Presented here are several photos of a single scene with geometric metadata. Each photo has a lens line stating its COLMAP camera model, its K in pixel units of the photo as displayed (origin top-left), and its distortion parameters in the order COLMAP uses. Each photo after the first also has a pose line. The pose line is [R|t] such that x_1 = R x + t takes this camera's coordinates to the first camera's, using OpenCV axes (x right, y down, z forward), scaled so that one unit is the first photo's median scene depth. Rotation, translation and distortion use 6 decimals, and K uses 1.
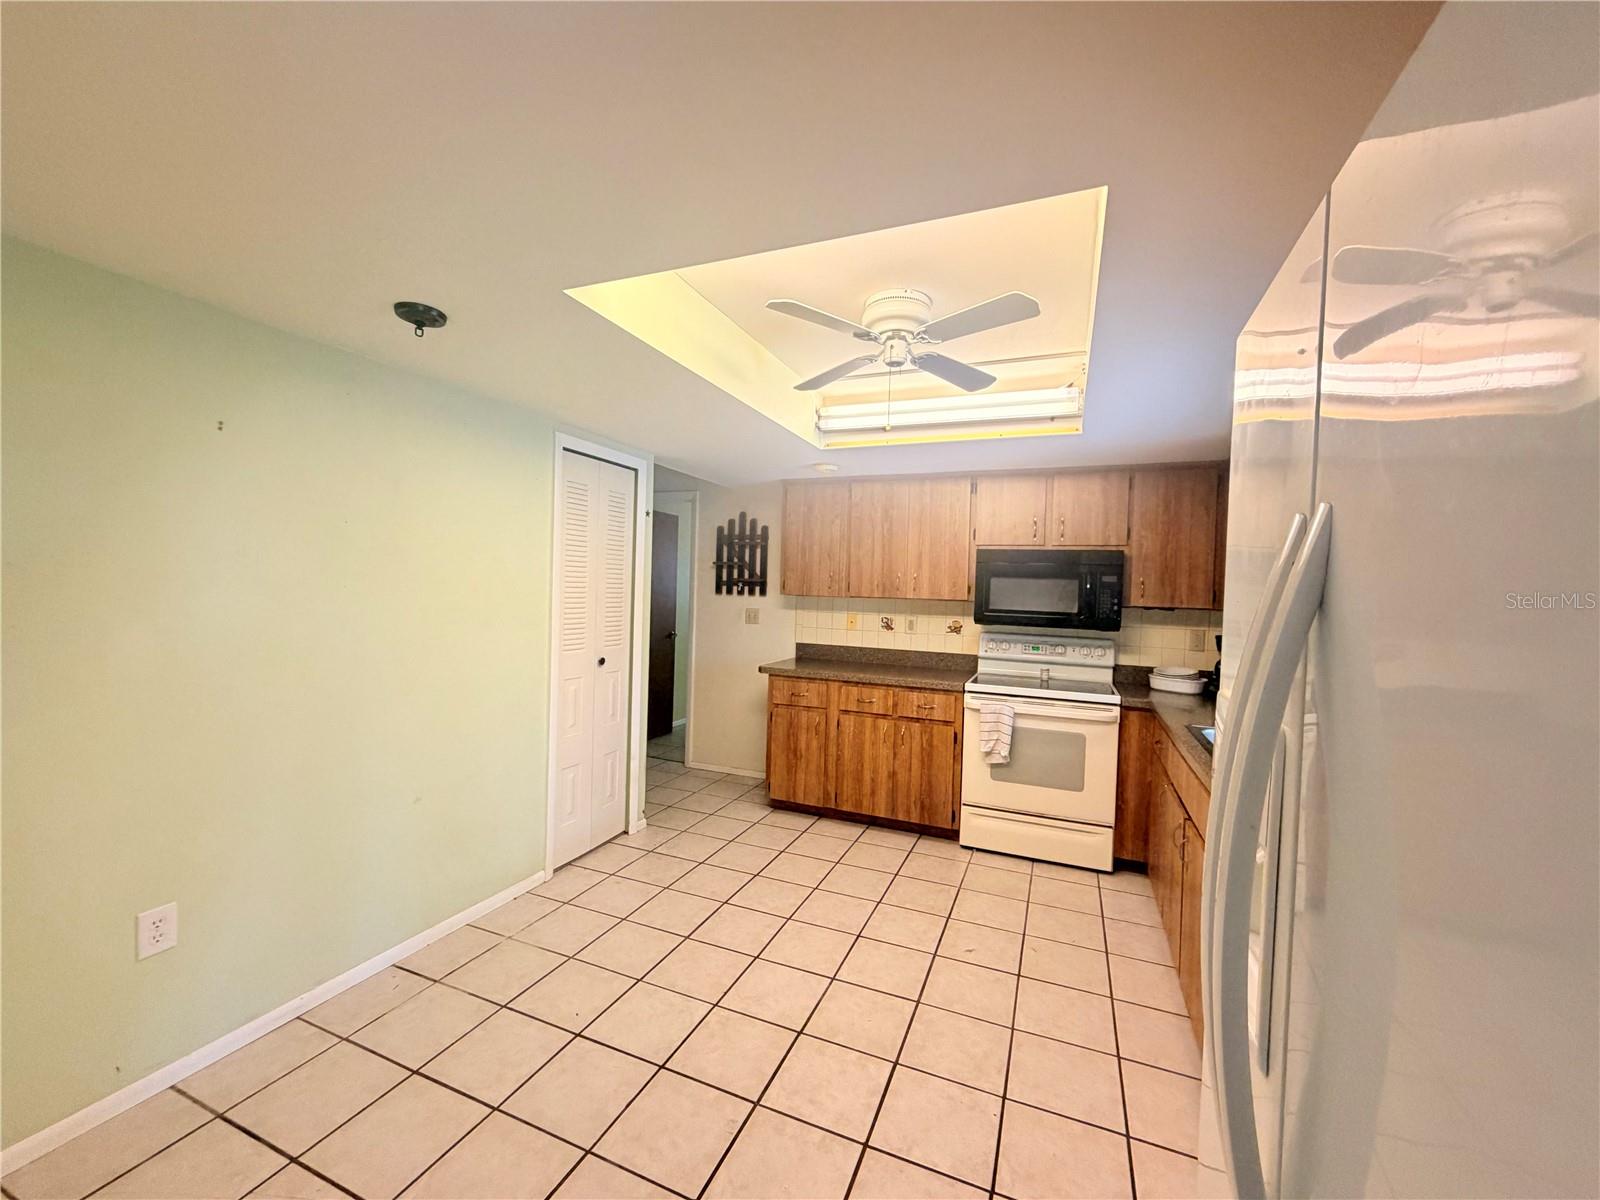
lens RADIAL K [[640.1, 0, 795.1], [0, 640.1, 599.9], [0, 0, 1]] dist [0.000346, -0.000201]
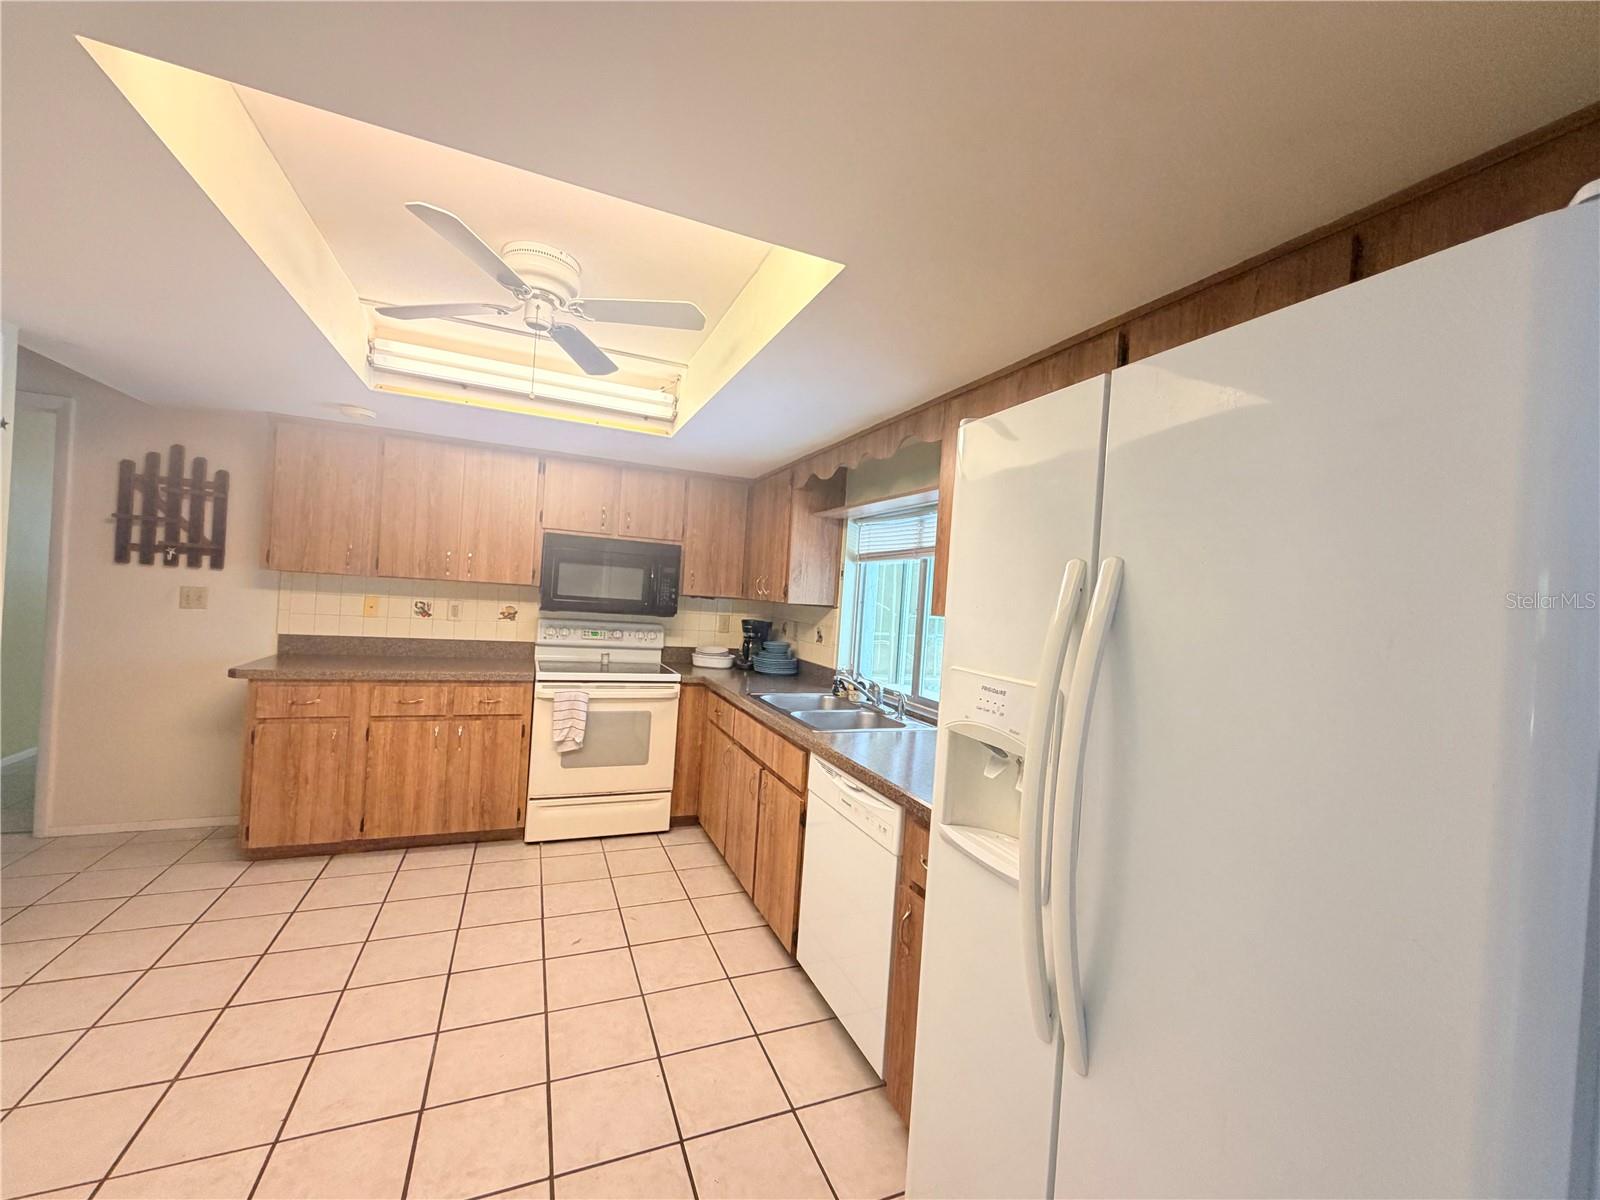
lens RADIAL K [[640.1, 0, 798.8], [0, 640.1, 600.6], [0, 0, 1]] dist [0.000346, -0.000201]
pose [[0.695672, 0.010044, 0.718289, -0.153321], [-0.031825, 0.999351, 0.016849, -0.005677], [-0.717654, -0.034581, 0.695541, 0.061558]]
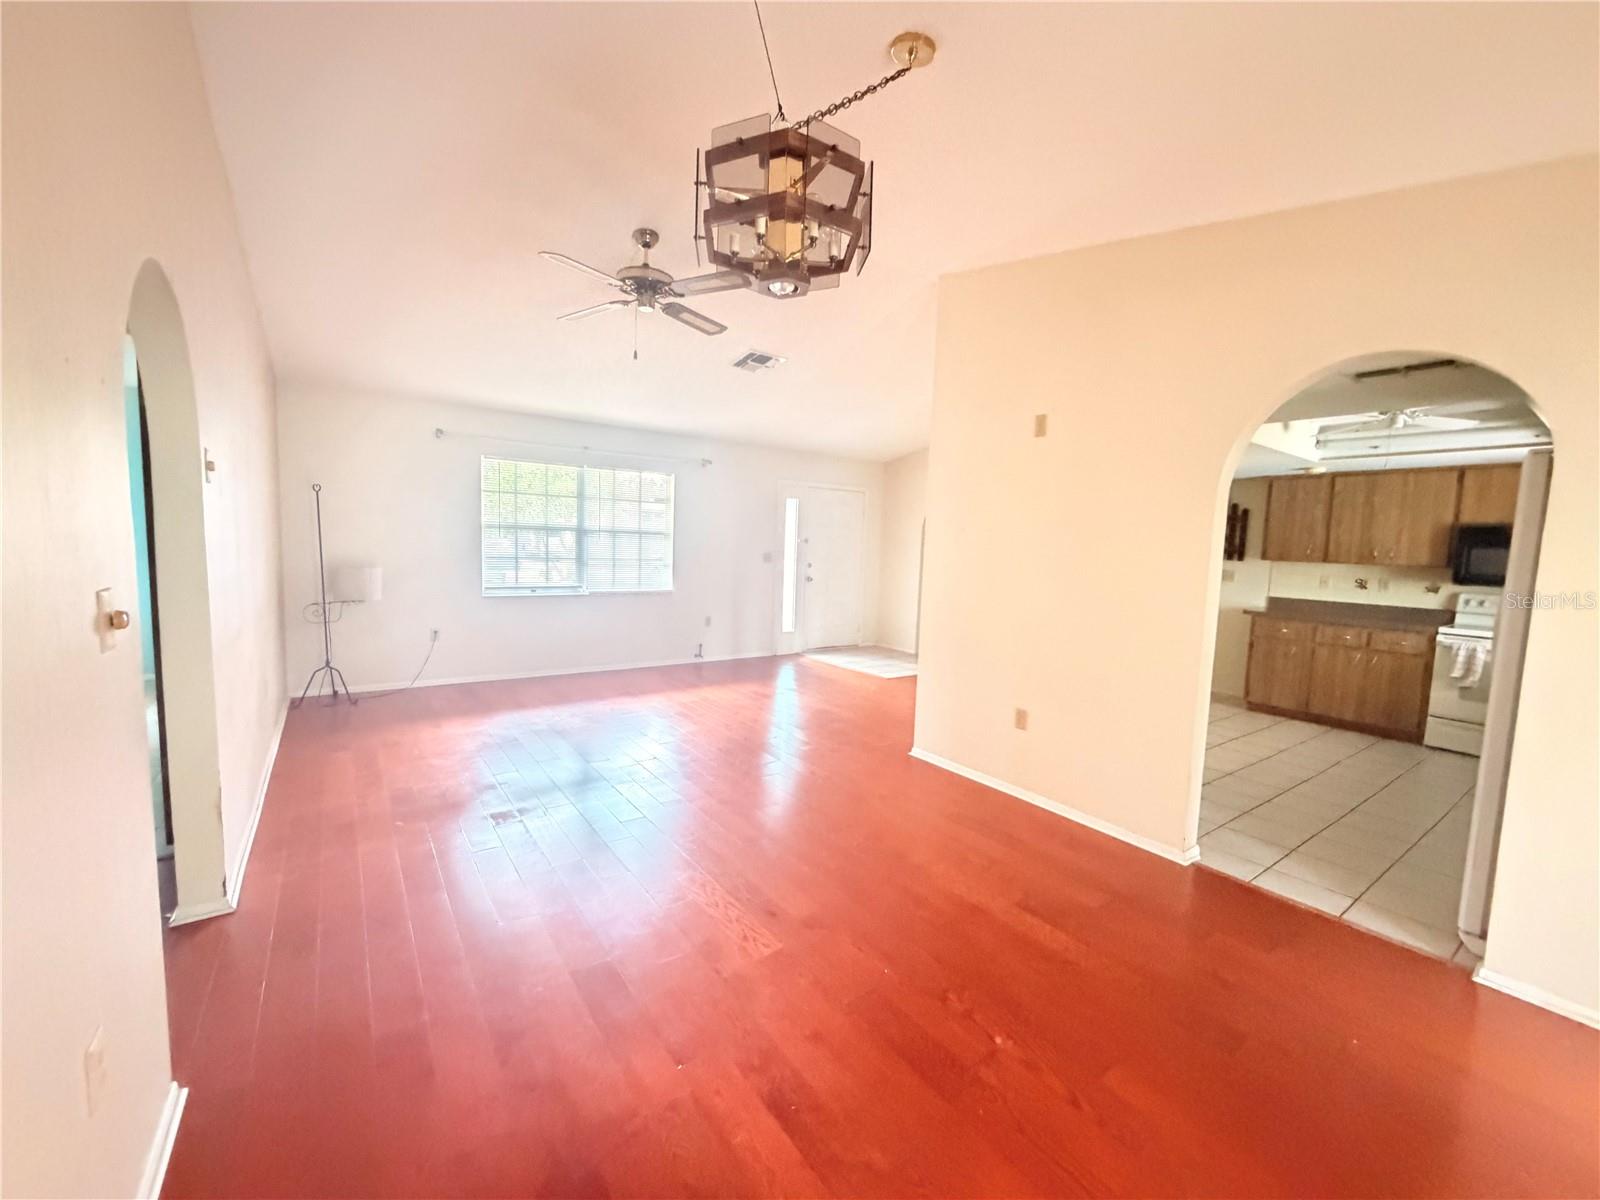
lens RADIAL K [[640.1, 0, 799.5], [0, 640.1, 597.3], [0, 0, 1]] dist [0.000346, -0.000201]
pose [[0.853852, 0.047933, -0.518305, -0.194987], [-0.023424, 0.998281, 0.053732, 0.027119], [0.519989, -0.033738, 0.853506, -0.881742]]
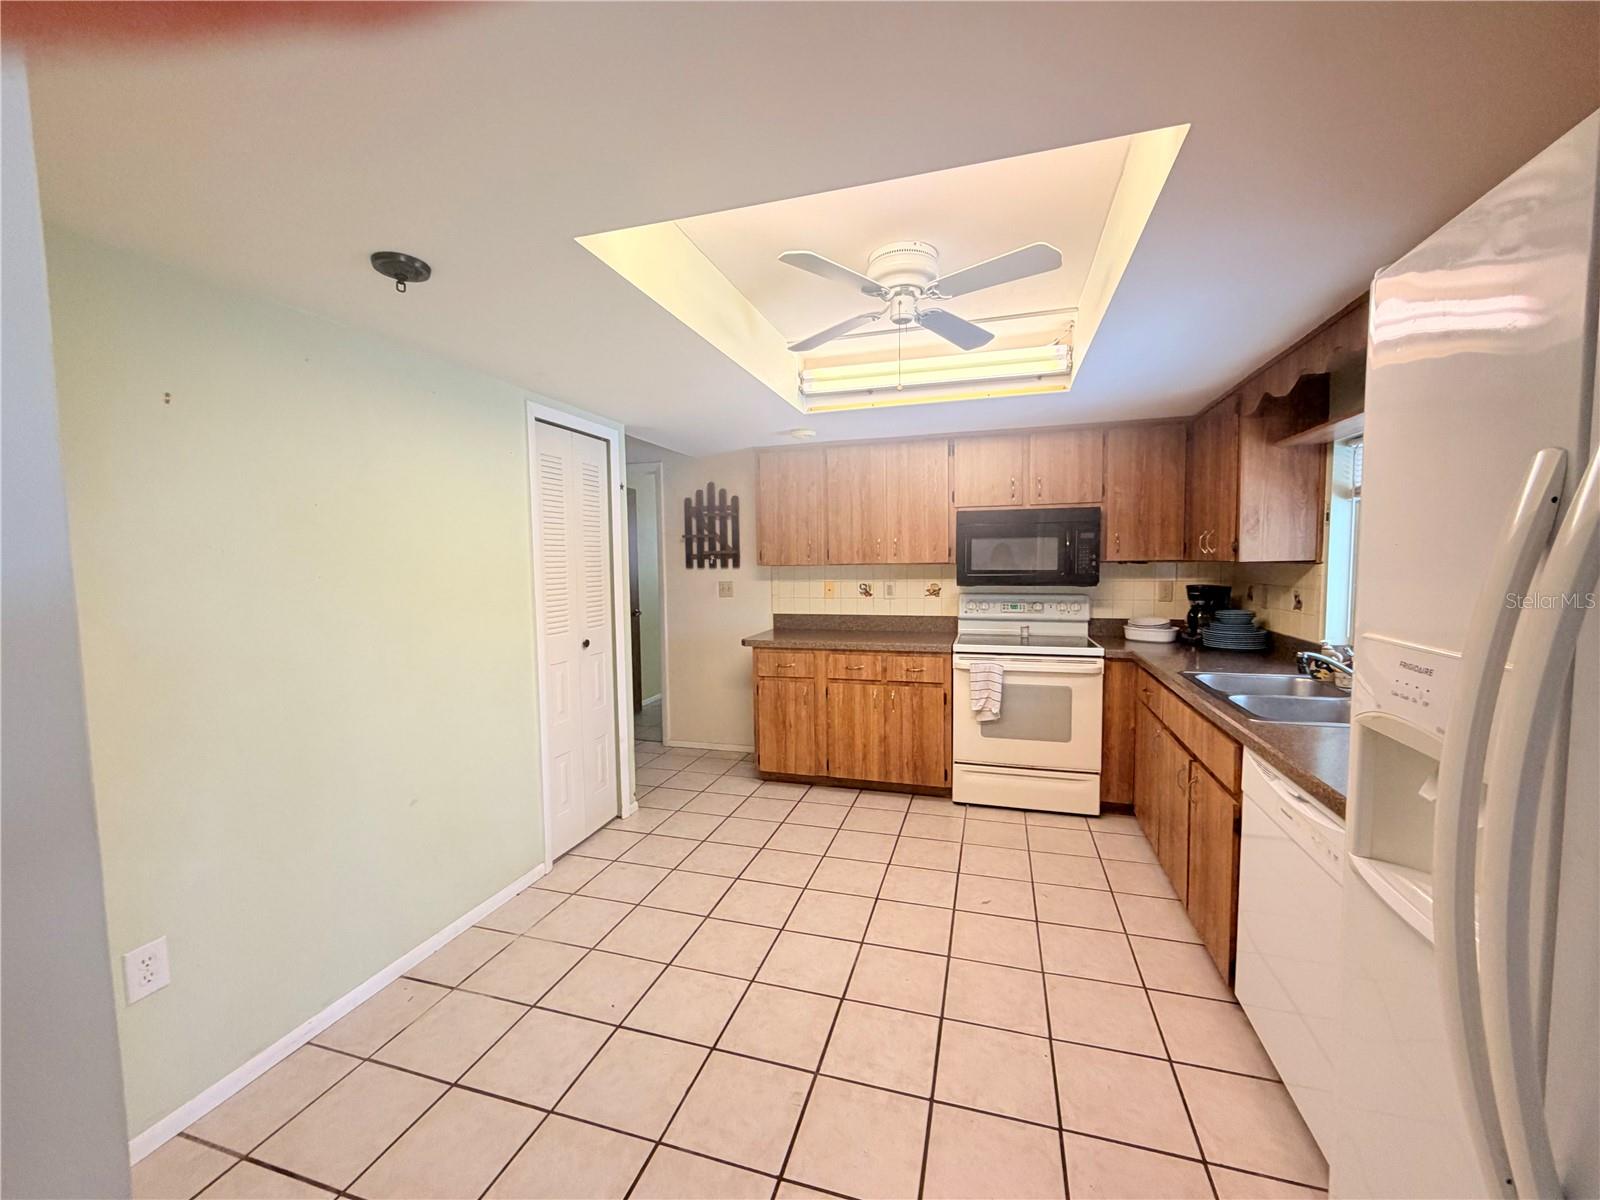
lens RADIAL K [[640.1, 0, 795.8], [0, 640.1, 600.9], [0, 0, 1]] dist [0.000346, -0.000201]
pose [[0.994061, -0.050787, 0.096245, -0.078709], [0.046132, 0.997684, 0.049987, -0.000995], [-0.098560, -0.045250, 0.994102, 0.021491]]
